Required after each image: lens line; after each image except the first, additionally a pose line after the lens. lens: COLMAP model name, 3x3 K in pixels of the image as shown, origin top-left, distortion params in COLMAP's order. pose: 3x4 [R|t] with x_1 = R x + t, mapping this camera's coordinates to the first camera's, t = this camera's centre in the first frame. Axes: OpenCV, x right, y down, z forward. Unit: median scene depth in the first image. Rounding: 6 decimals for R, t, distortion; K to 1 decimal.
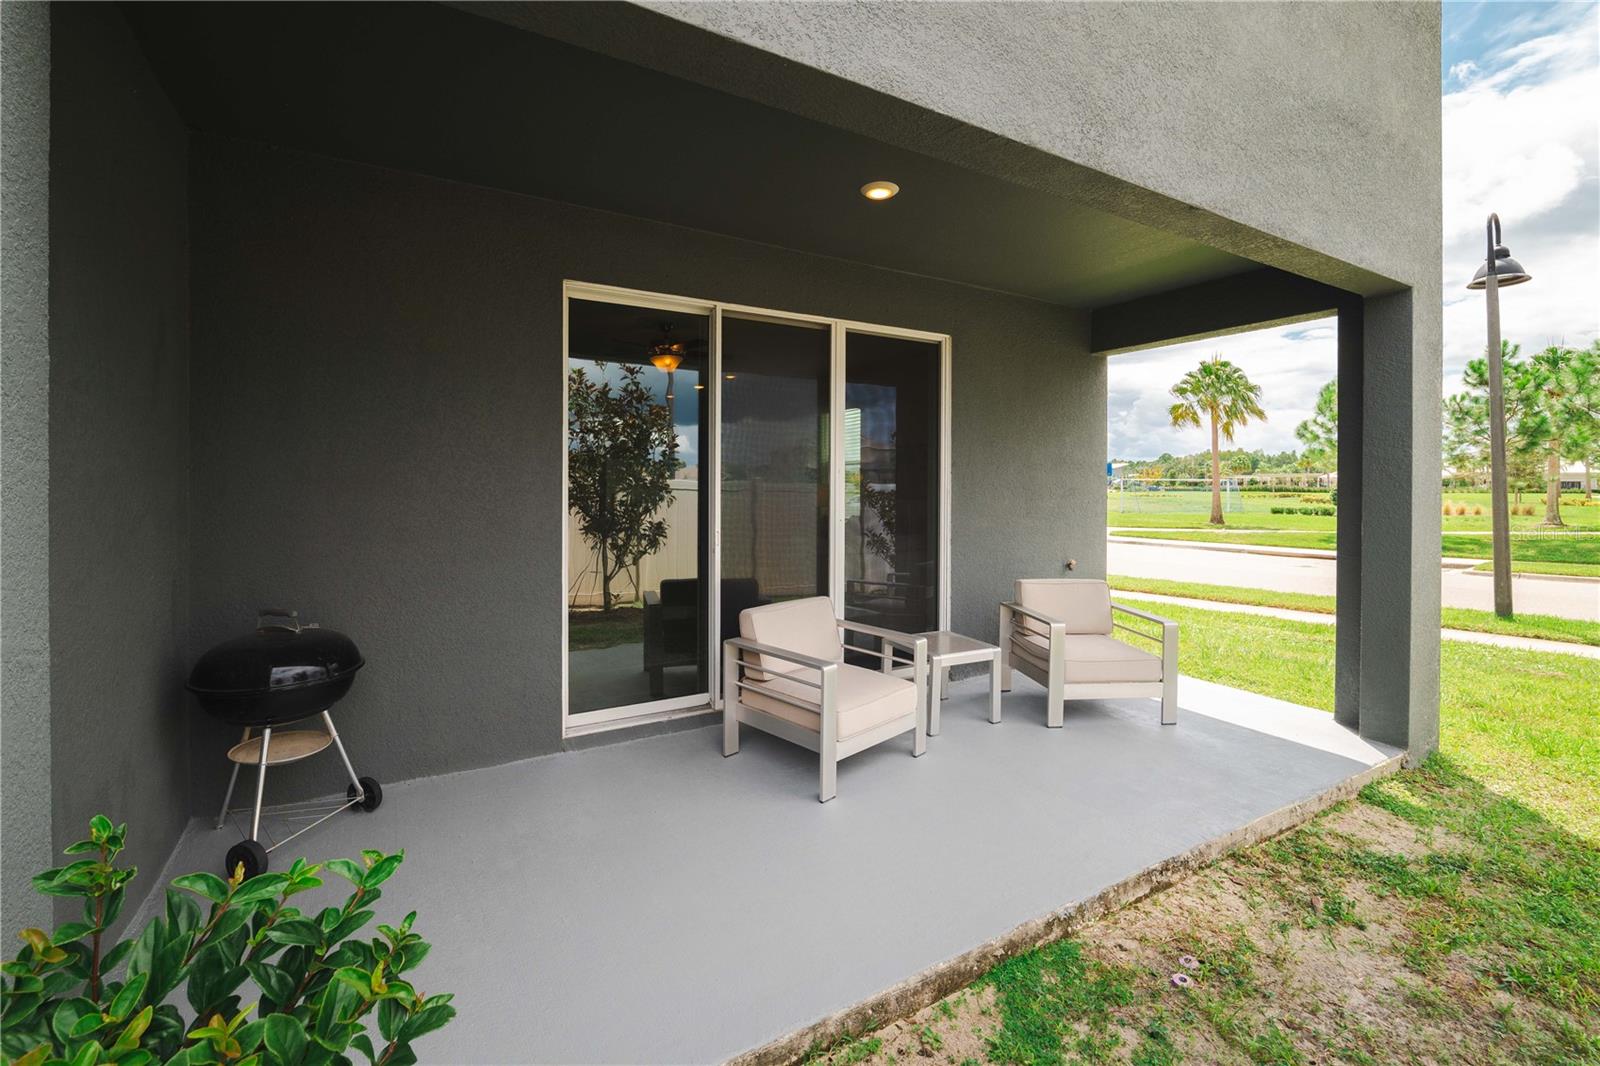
lens RADIAL K [[660.9, 0, 803.2], [0, 660.9, 498.6], [0, 0, 1]] dist [-0.001884, -0.000039]
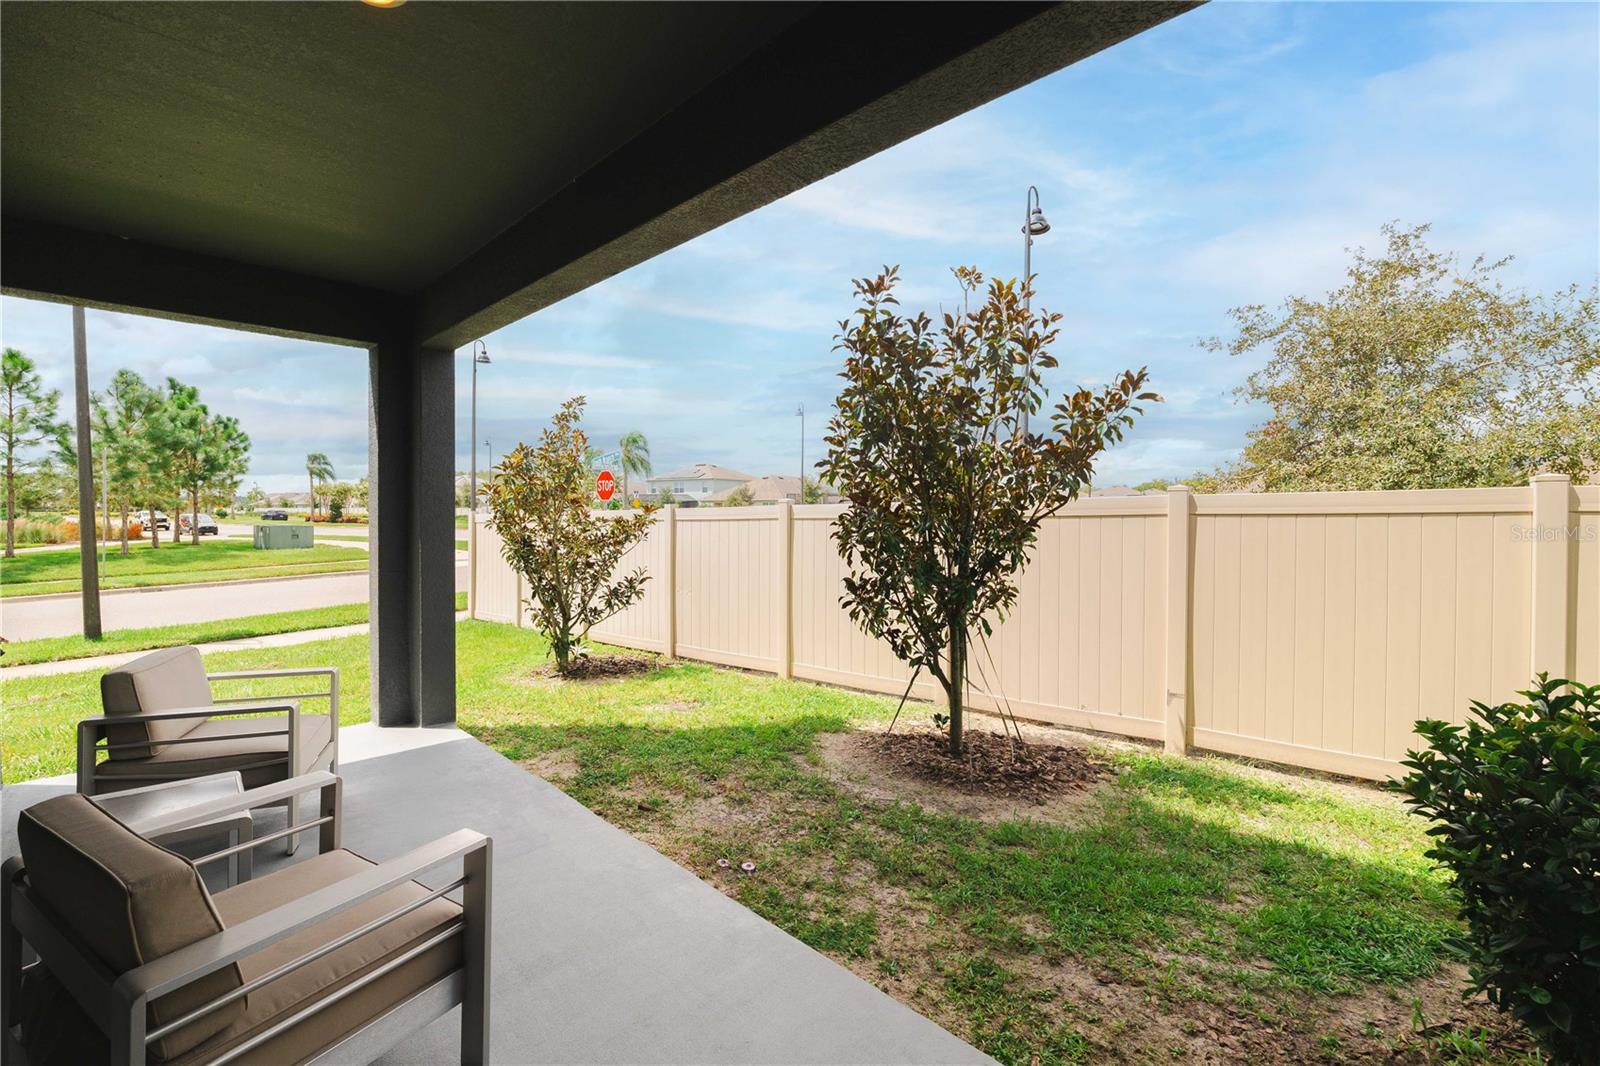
lens RADIAL K [[660.9, 0, 803.2], [0, 660.9, 498.6], [0, 0, 1]] dist [-0.001884, -0.000039]
pose [[-0.264075, 0.020913, 0.964275, -0.433203], [0.003848, 0.999780, -0.020629, -0.002507], [-0.964495, -0.001737, -0.264097, 0.686379]]
